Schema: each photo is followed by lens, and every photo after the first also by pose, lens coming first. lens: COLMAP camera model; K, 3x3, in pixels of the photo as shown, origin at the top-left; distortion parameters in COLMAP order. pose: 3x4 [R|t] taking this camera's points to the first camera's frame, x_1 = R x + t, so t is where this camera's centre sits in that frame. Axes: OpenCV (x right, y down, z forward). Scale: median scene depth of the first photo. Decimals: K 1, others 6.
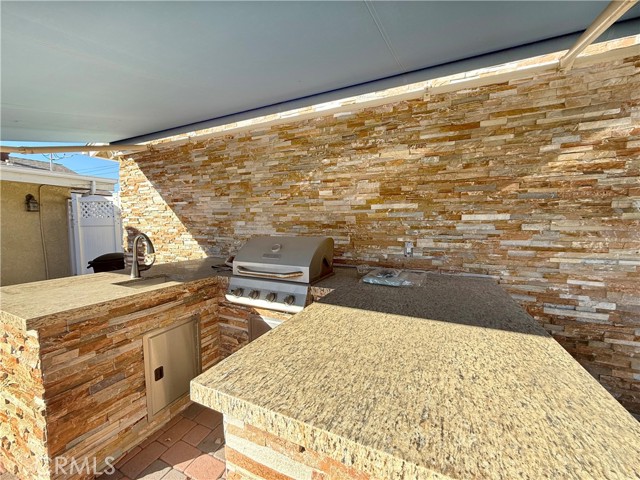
lens RADIAL K [[250.6, 0, 322.4], [0, 250.6, 239.5], [0, 0, 1]] dist [0.000208, 0.001108]
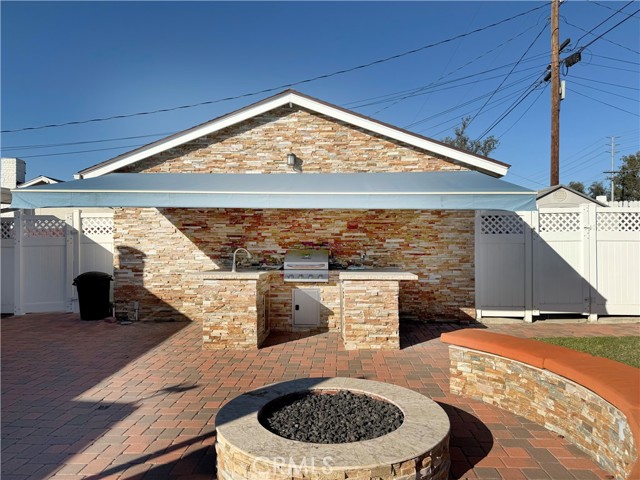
lens RADIAL K [[450.0, 0, 323.6], [0, 450.0, 235.8], [0, 0, 1]] dist [0.053048, -0.024858]
pose [[0.924106, 0.008709, 0.382038, -1.192621], [0.023416, 0.996571, -0.079360, 0.140132], [-0.381419, 0.082283, 0.920733, -1.987734]]
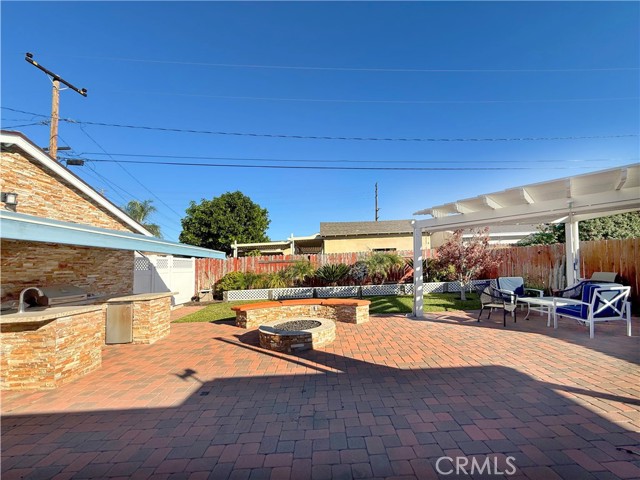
lens RADIAL K [[250.6, 0, 325.7], [0, 250.6, 257.7], [0, 0, 1]] dist [0.000208, 0.001108]
pose [[-0.432495, 0.049232, 0.900291, -2.762847], [0.099035, 0.995060, -0.006838, -0.008202], [-0.896181, 0.086203, -0.435234, -0.176068]]
